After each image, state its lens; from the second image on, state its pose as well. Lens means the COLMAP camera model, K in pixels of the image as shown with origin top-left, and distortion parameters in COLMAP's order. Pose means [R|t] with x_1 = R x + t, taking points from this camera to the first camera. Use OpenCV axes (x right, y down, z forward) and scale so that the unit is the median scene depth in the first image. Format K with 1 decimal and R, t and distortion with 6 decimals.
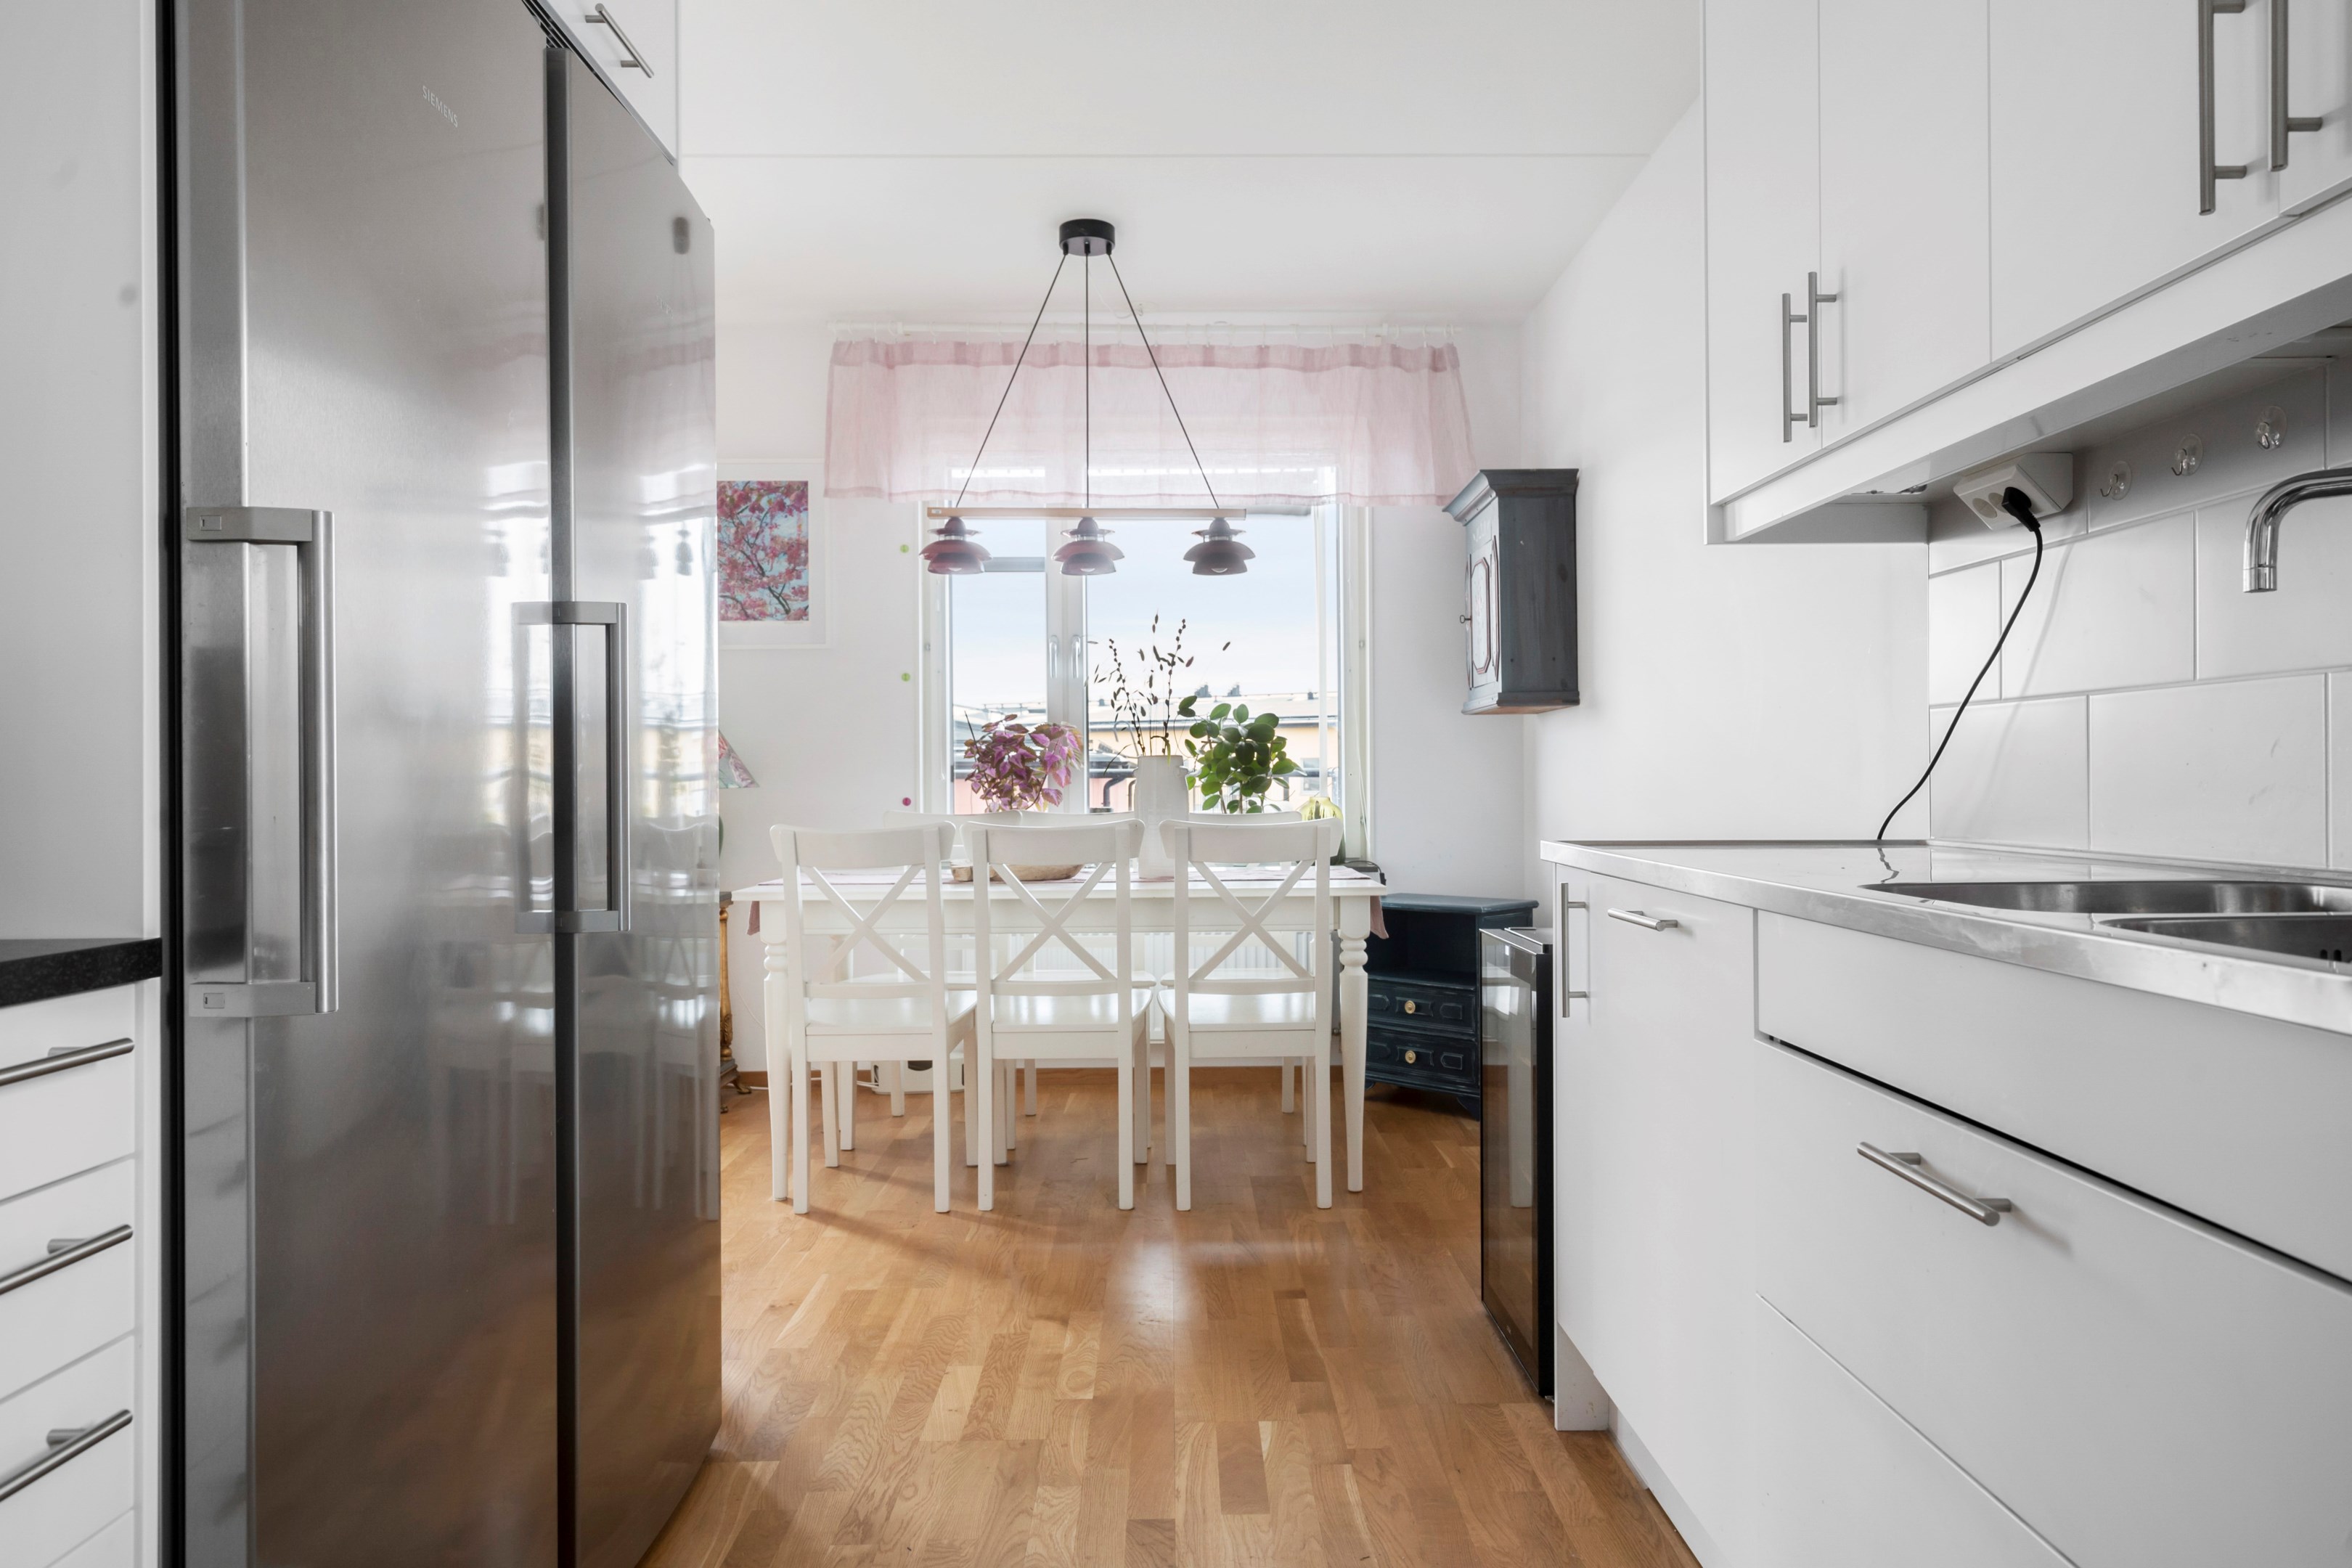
lens RADIAL K [[1594.3, 0, 1172.6], [0, 1594.3, 782.2], [0, 0, 1]] dist [-0.008507, -0.000772]
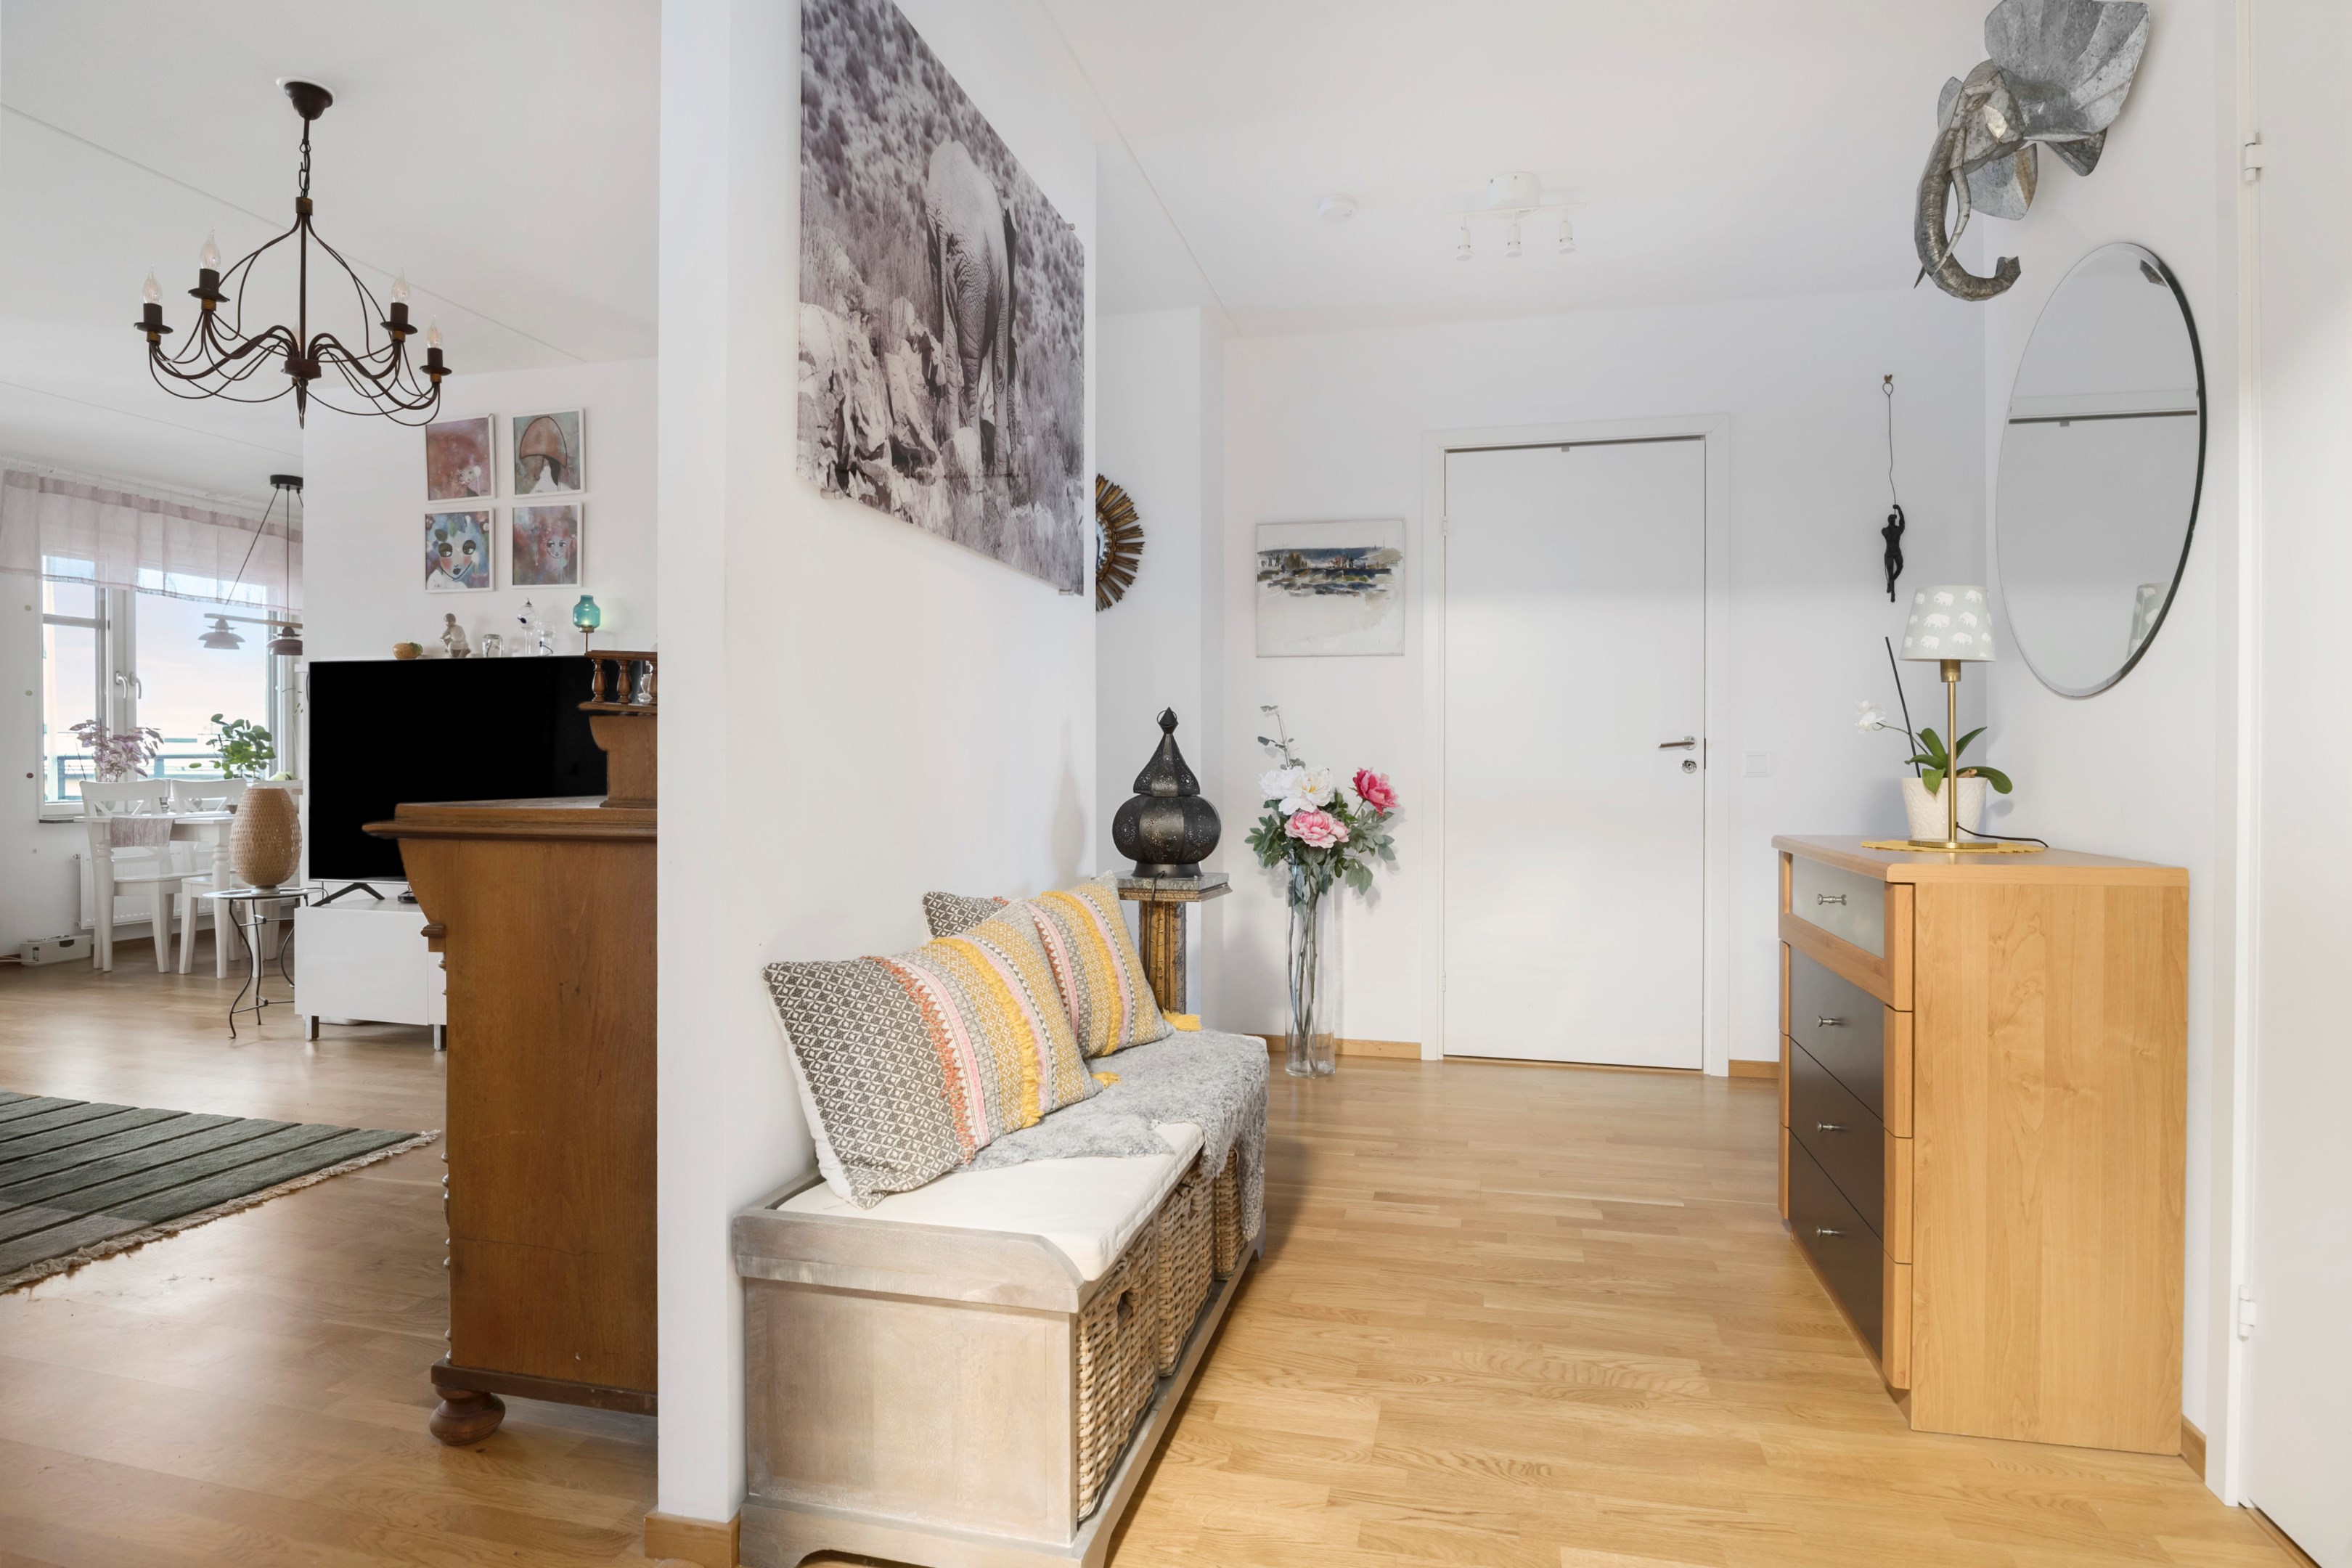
lens RADIAL K [[1263.6, 0, 1177.9], [0, 1263.6, 775.2], [0, 0, 1]] dist [-0.009301, -0.005606]
pose [[0.246932, 0.001728, 0.969031, -1.073701], [-0.005688, 0.999984, -0.000334, 0.005636], [-0.969016, -0.005429, 0.246938, -0.356049]]
